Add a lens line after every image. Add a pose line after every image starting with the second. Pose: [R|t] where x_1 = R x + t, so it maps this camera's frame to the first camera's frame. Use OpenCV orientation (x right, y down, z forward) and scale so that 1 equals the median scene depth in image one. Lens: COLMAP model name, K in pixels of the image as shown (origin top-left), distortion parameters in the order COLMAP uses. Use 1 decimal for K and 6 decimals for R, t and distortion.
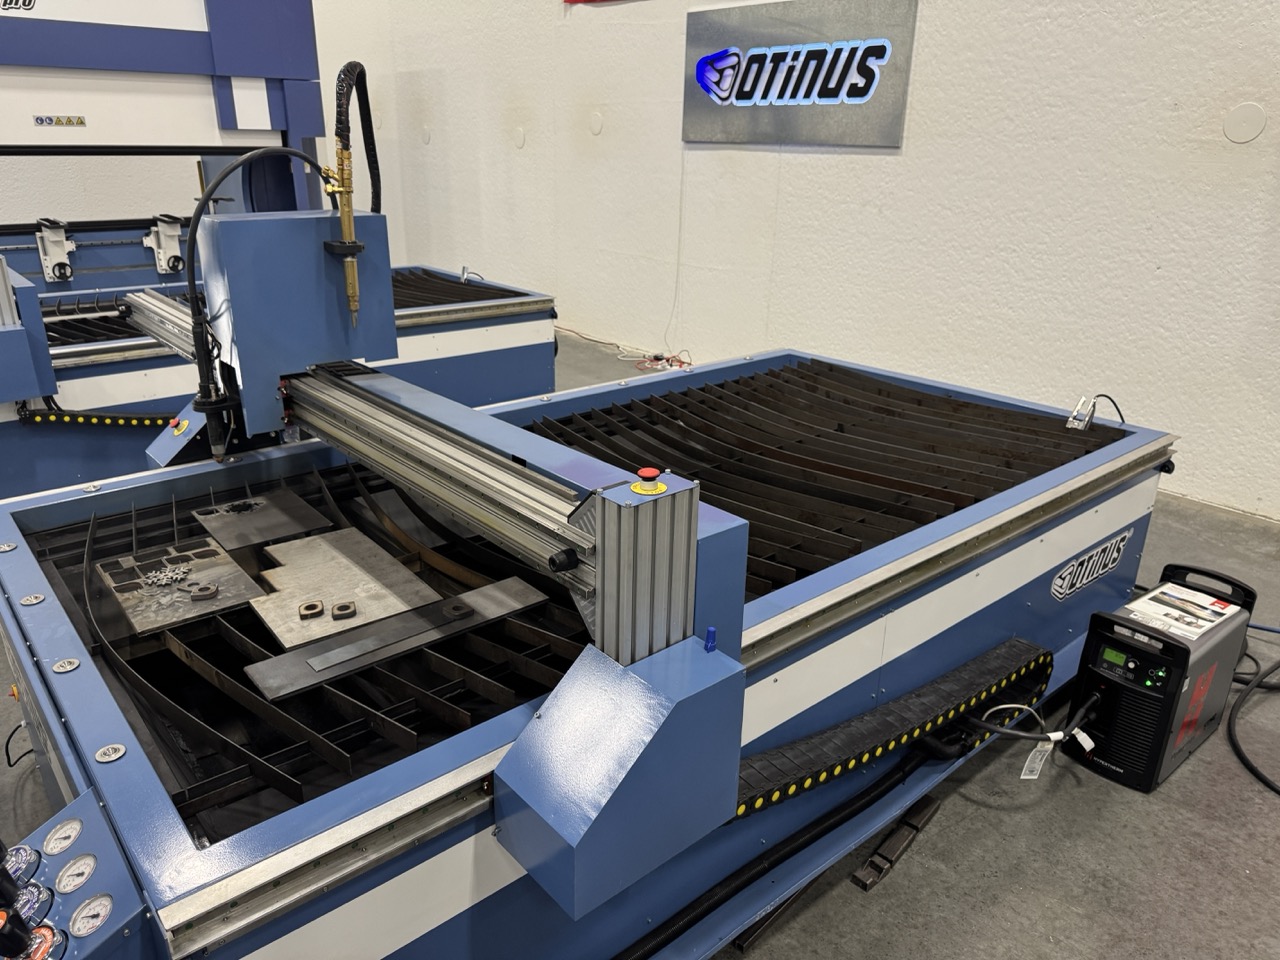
lens RADIAL K [[913.9, 0, 643.0], [0, 913.9, 491.5], [0, 0, 1]] dist [-0.001274, -0.002271]
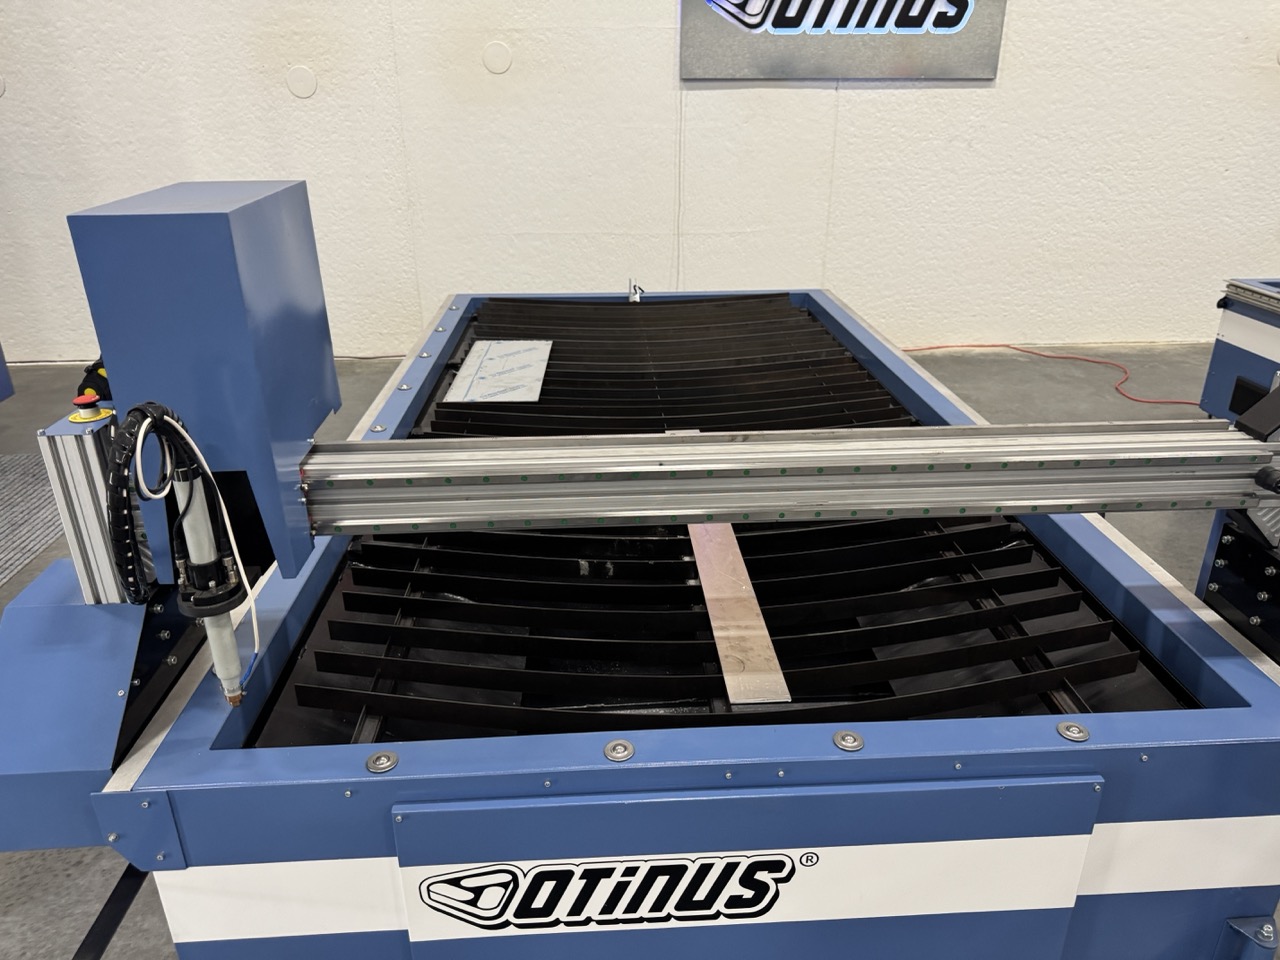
lens RADIAL K [[913.9, 0, 639.3], [0, 913.9, 478.9], [0, 0, 1]] dist [-0.001274, -0.002271]
pose [[0.619835, -0.333226, 0.710468, -0.859740], [0.297835, 0.937517, 0.179877, -0.275368], [-0.726016, 0.100109, 0.680352, 0.678611]]
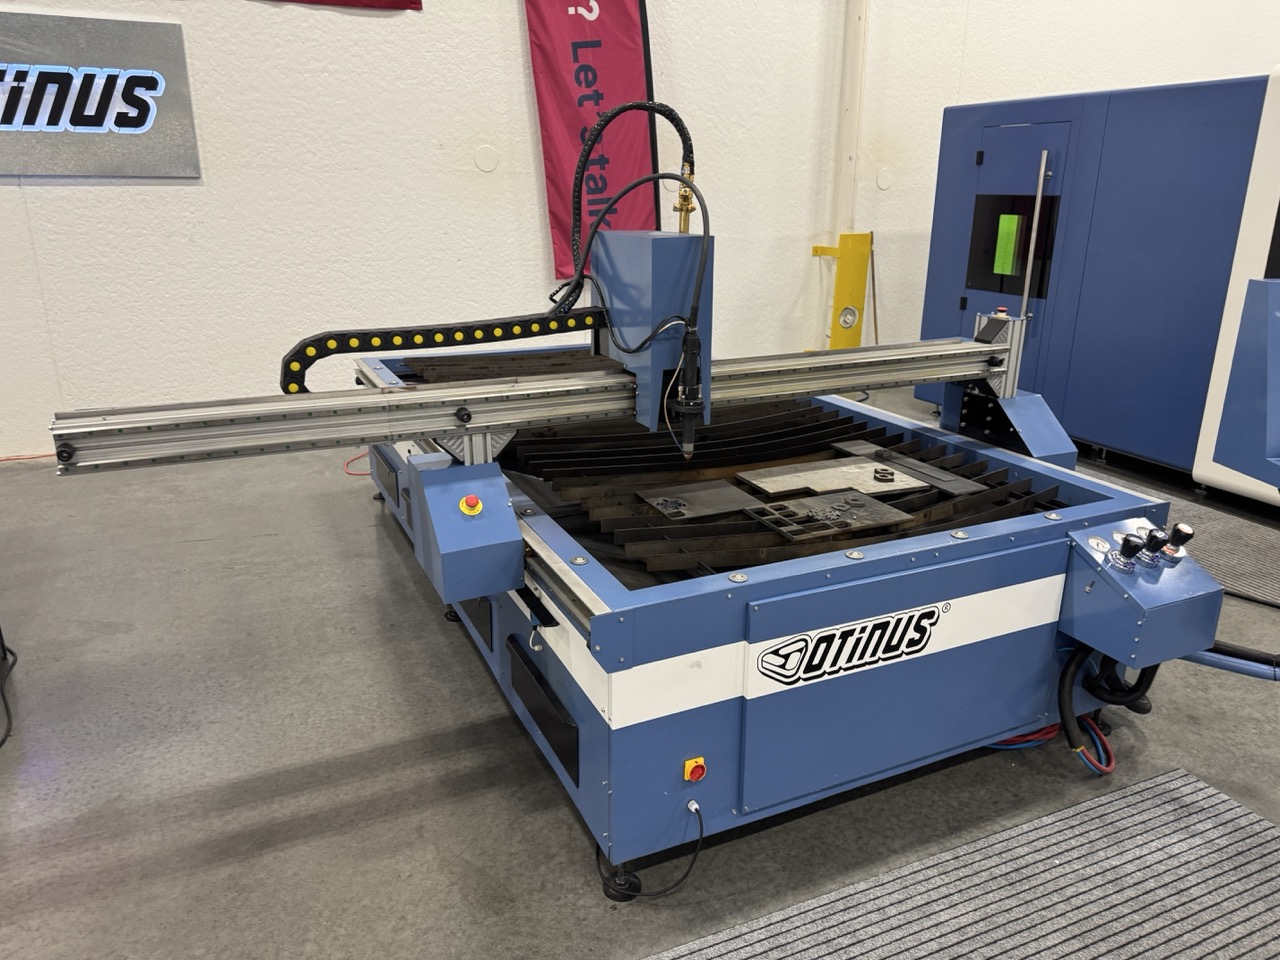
lens RADIAL K [[913.9, 0, 644.4], [0, 913.9, 483.2], [0, 0, 1]] dist [-0.001274, -0.002271]
pose [[0.290884, -0.314506, 0.903589, -0.641689], [0.341723, 0.916285, 0.208917, -0.110734], [-0.893651, 0.248006, 0.374007, 0.266754]]
